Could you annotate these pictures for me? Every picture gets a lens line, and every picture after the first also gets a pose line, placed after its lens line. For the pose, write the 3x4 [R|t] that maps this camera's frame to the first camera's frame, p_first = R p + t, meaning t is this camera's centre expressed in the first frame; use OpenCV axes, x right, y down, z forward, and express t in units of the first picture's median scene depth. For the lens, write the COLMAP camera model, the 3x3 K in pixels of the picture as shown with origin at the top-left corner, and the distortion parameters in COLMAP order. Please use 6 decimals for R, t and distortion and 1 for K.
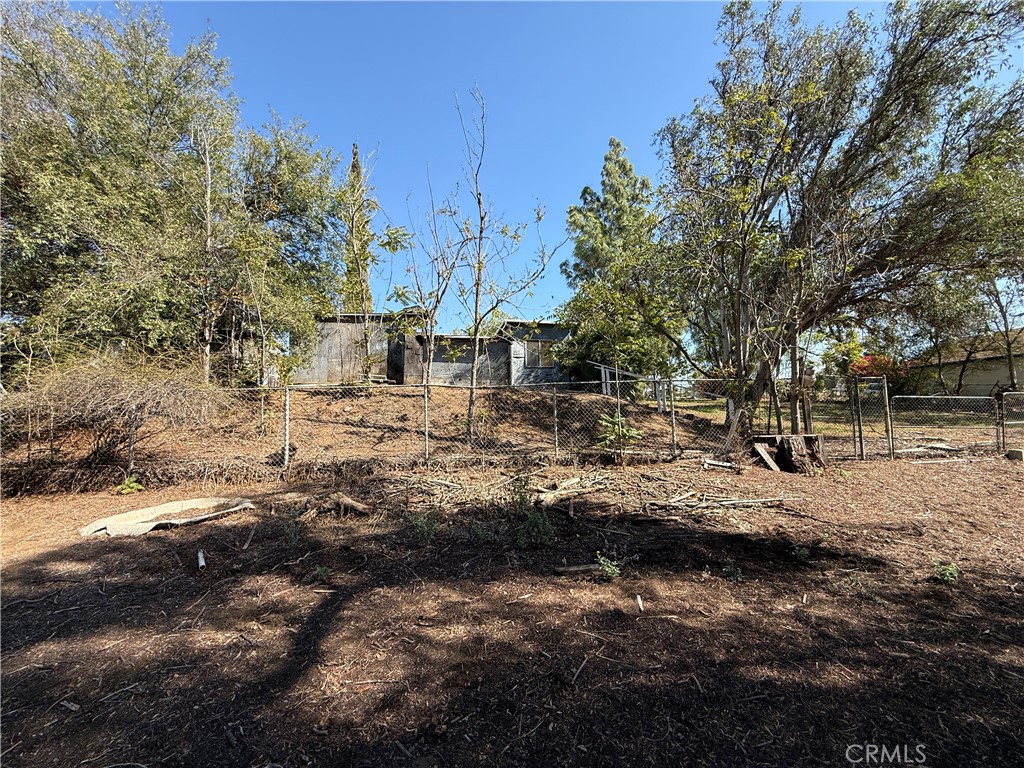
lens RADIAL K [[407.8, 0, 512.4], [0, 407.8, 385.7], [0, 0, 1]] dist [0.001048, -0.000144]
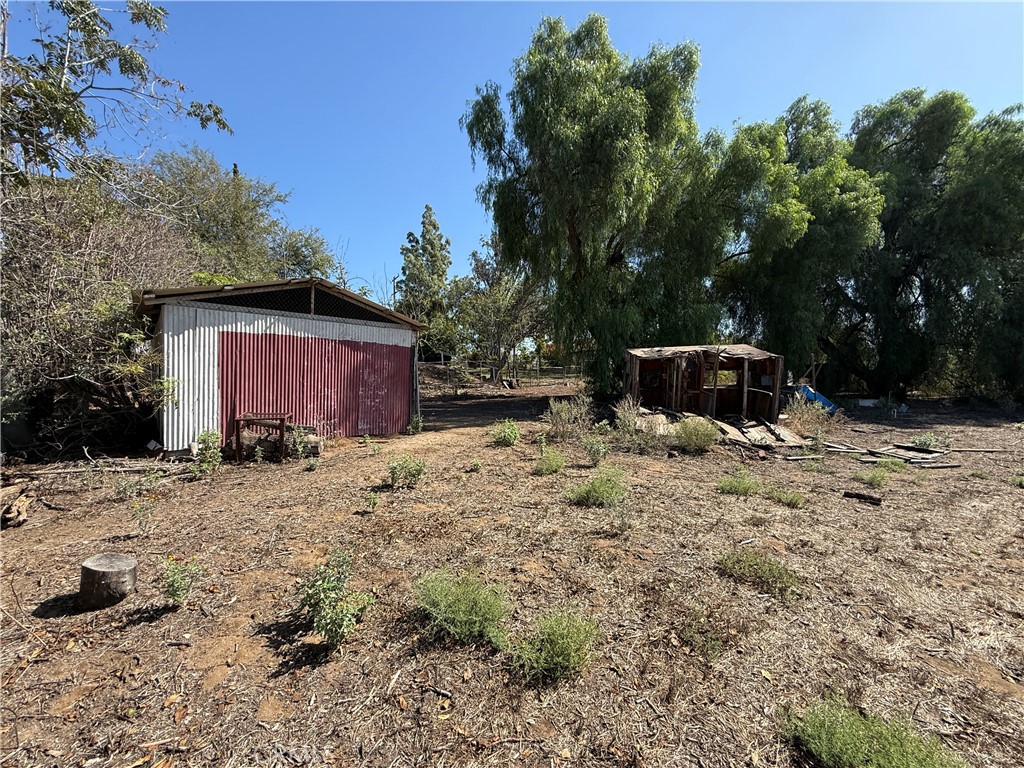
lens RADIAL K [[407.8, 0, 512.0], [0, 407.8, 381.8], [0, 0, 1]] dist [0.001048, -0.000144]
pose [[0.836107, 0.005322, 0.548540, -0.348442], [-0.033900, 0.998543, 0.041985, 0.001857], [-0.547518, -0.053700, 0.835069, -0.539766]]
